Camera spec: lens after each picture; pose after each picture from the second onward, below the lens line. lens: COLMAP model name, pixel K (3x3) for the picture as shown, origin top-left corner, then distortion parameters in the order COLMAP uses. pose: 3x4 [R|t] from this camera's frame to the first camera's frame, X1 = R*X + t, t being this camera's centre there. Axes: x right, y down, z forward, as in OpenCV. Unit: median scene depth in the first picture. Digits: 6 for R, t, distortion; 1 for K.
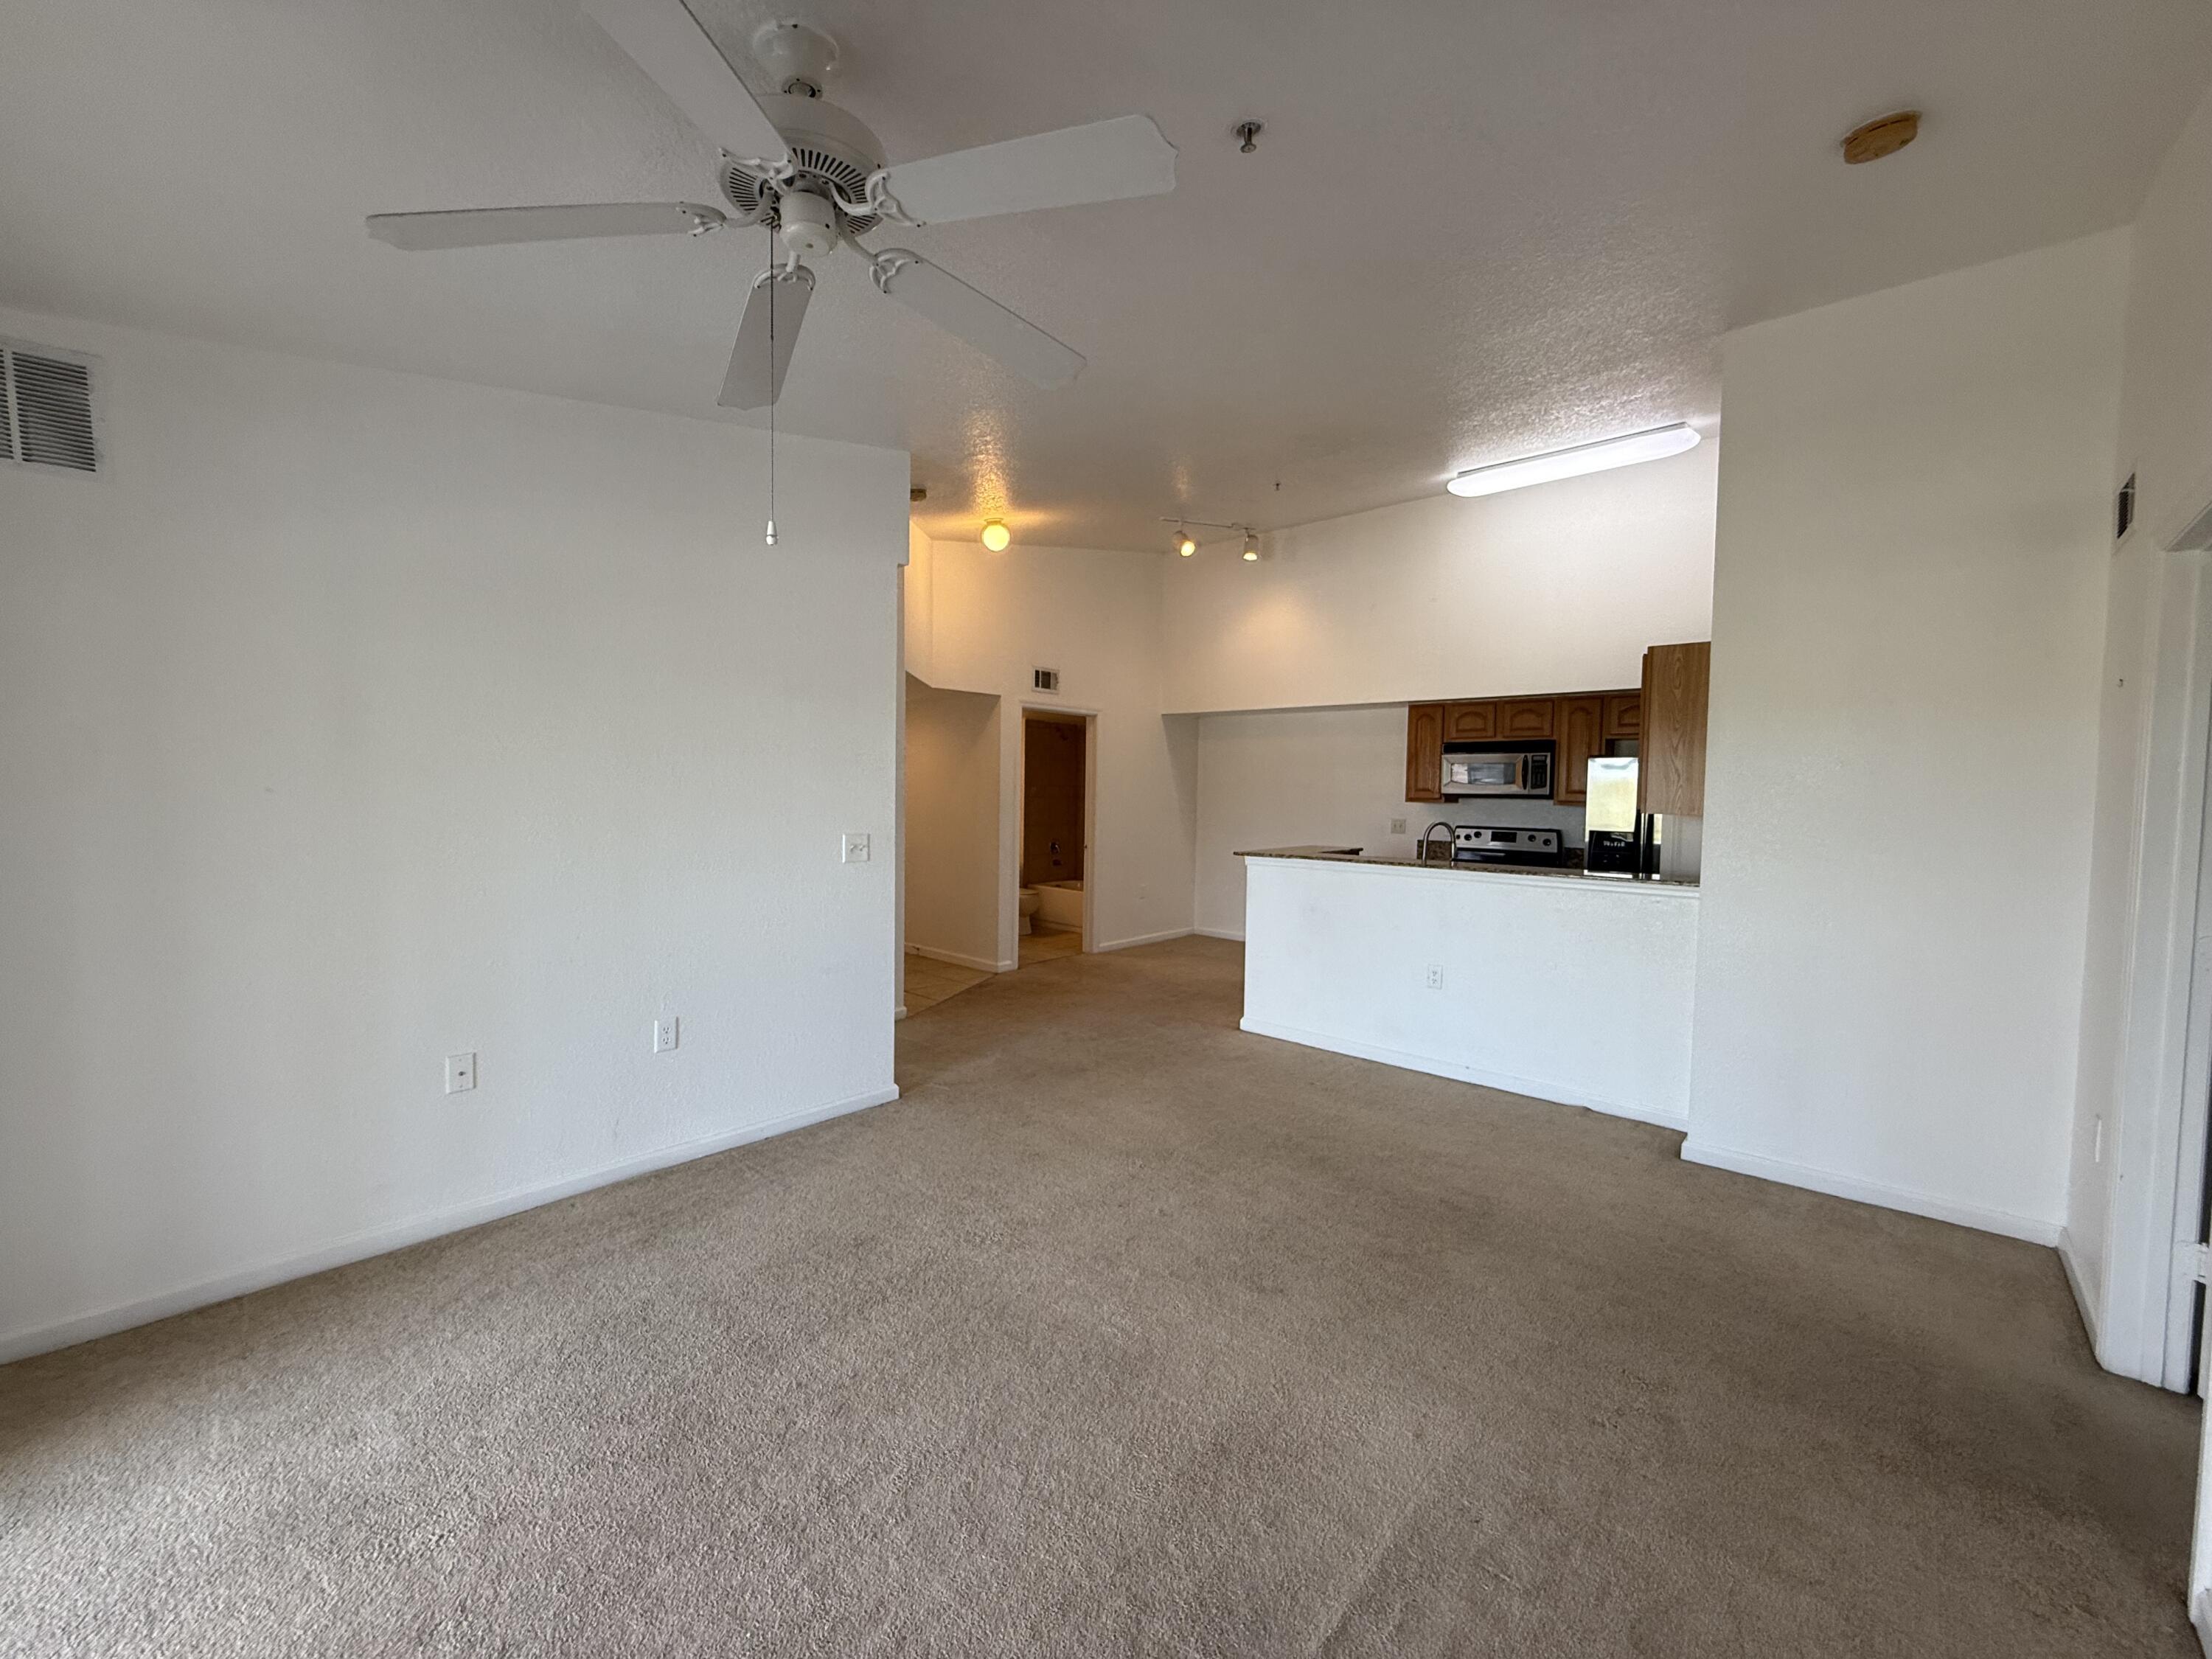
lens RADIAL K [[883.9, 0, 1102.0], [0, 883.9, 827.2], [0, 0, 1]] dist [0.002059, 0.000359]
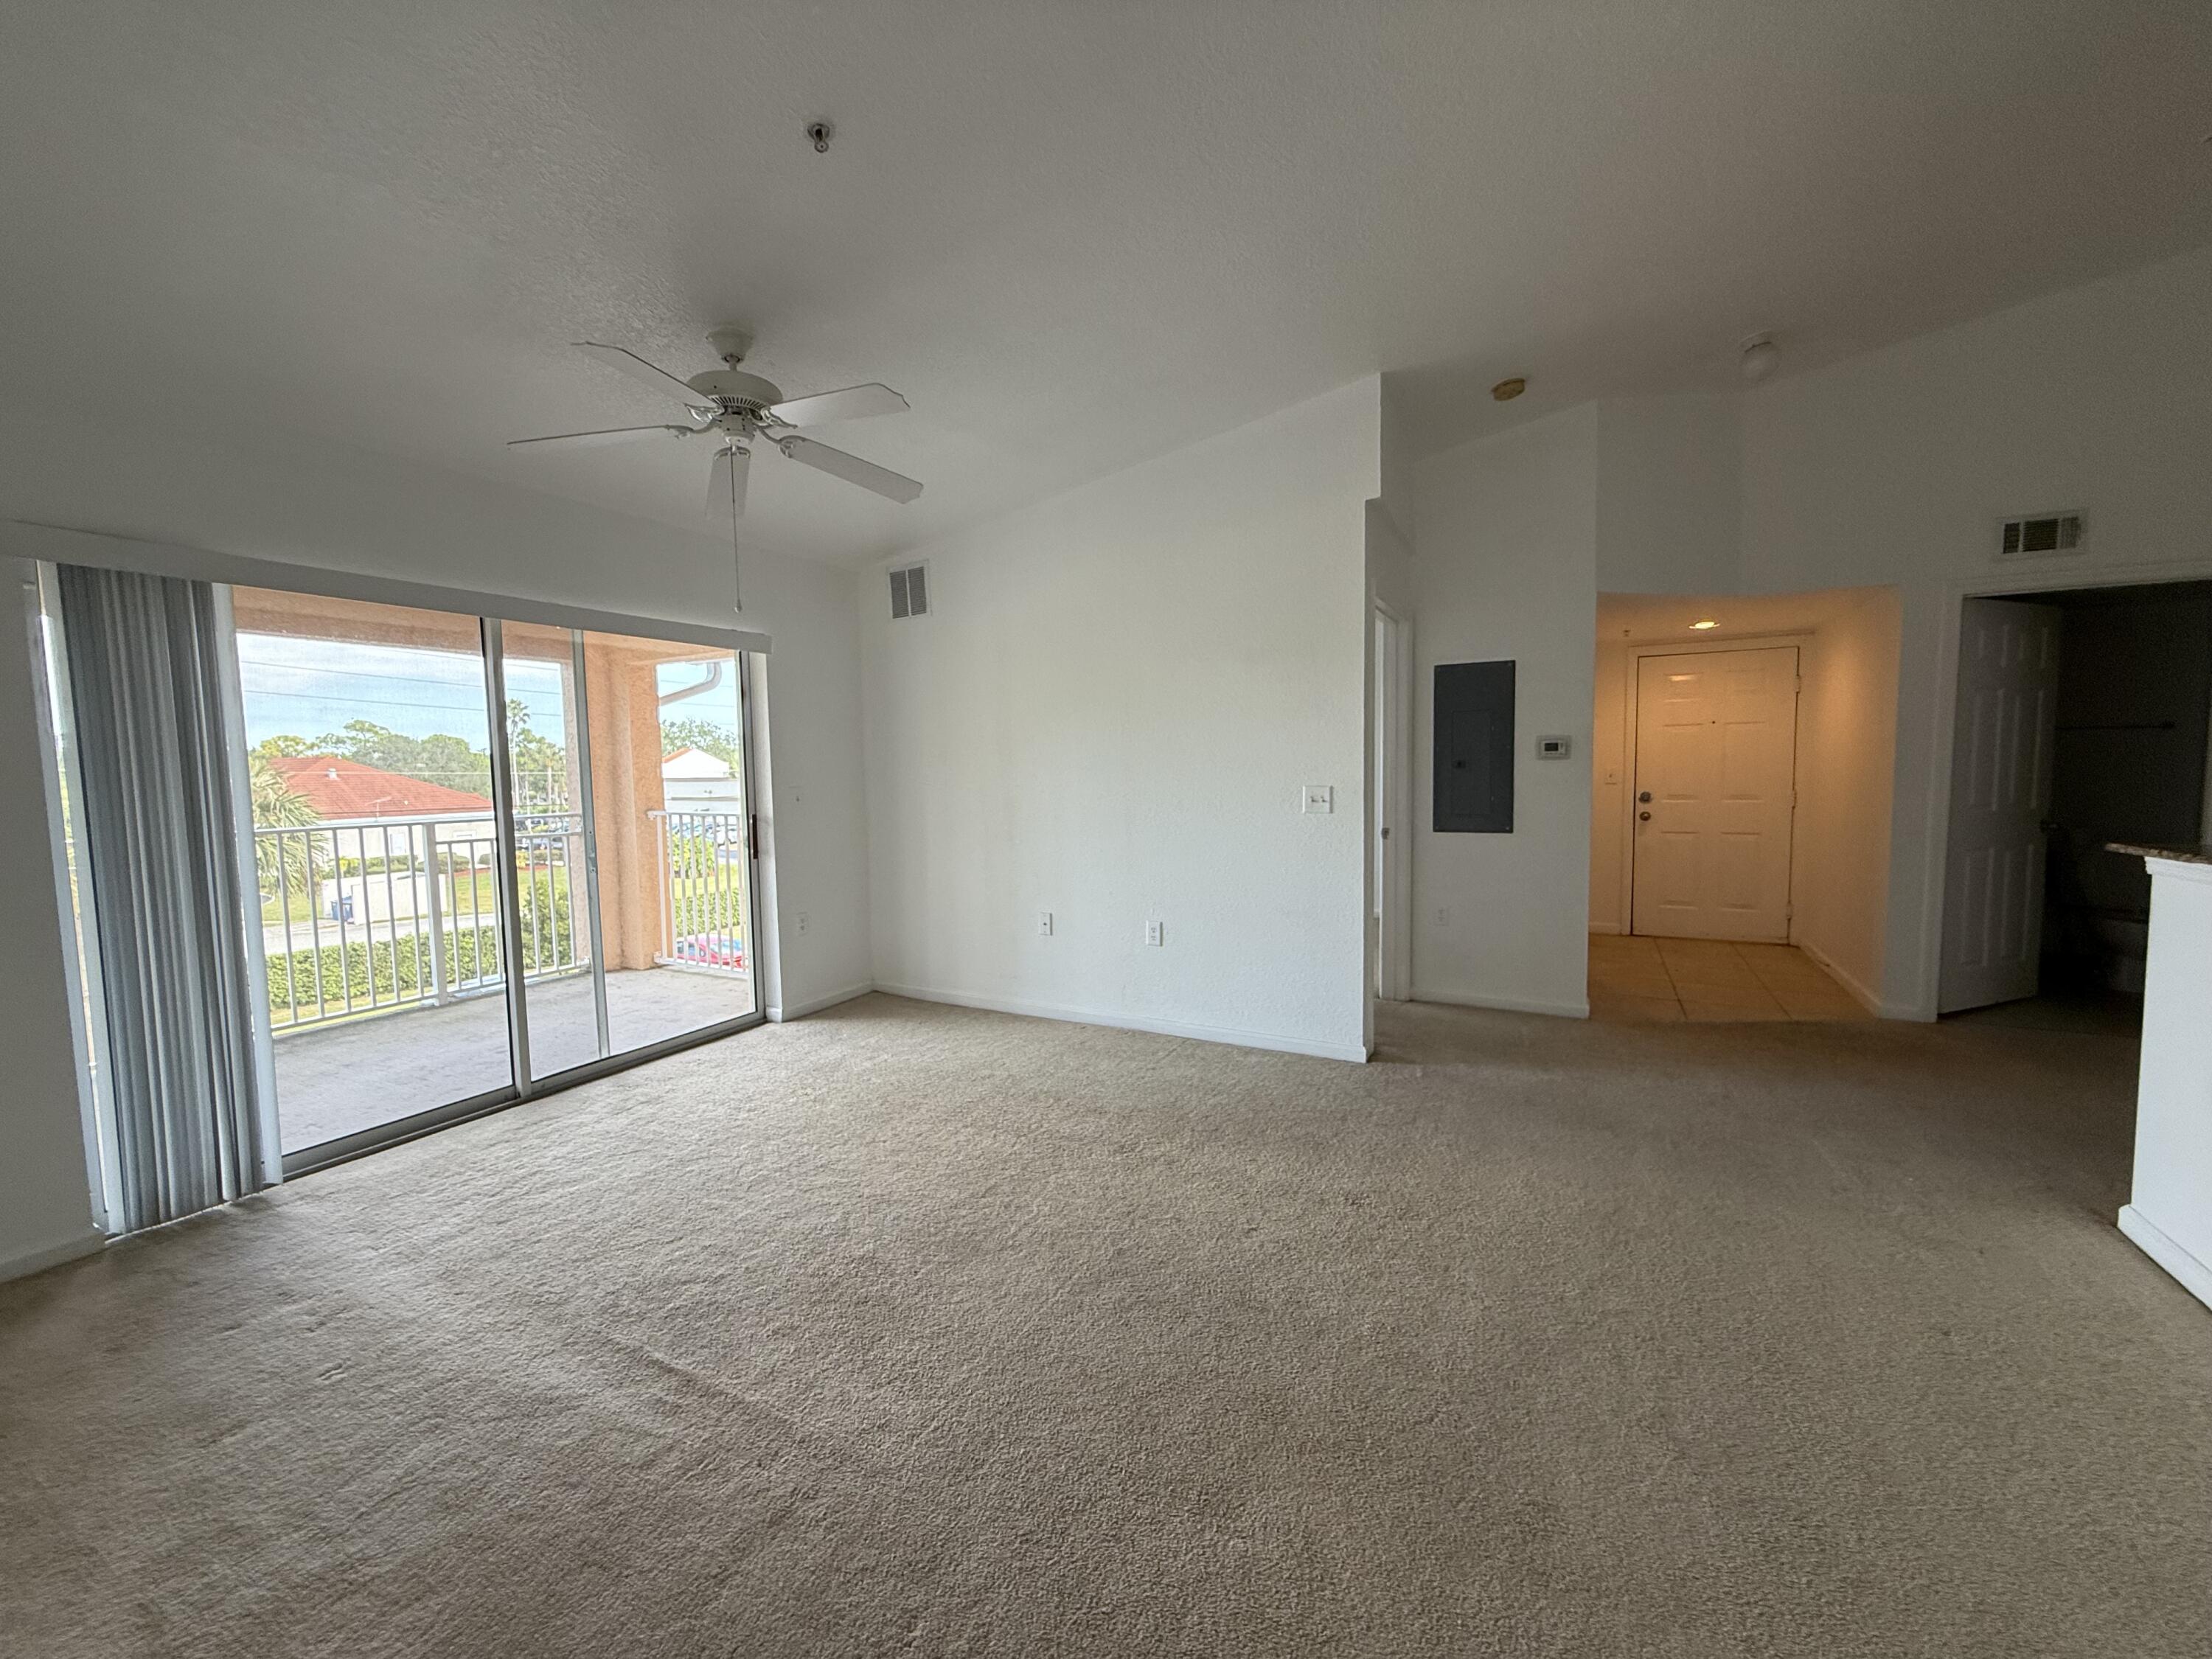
lens RADIAL K [[883.9, 0, 1102.0], [0, 883.9, 827.2], [0, 0, 1]] dist [0.002059, 0.000359]
pose [[0.233545, 0.048236, -0.971149, 0.762868], [-0.021903, 0.998776, 0.044341, 0.017949], [0.972099, 0.010915, 0.234316, 0.606547]]
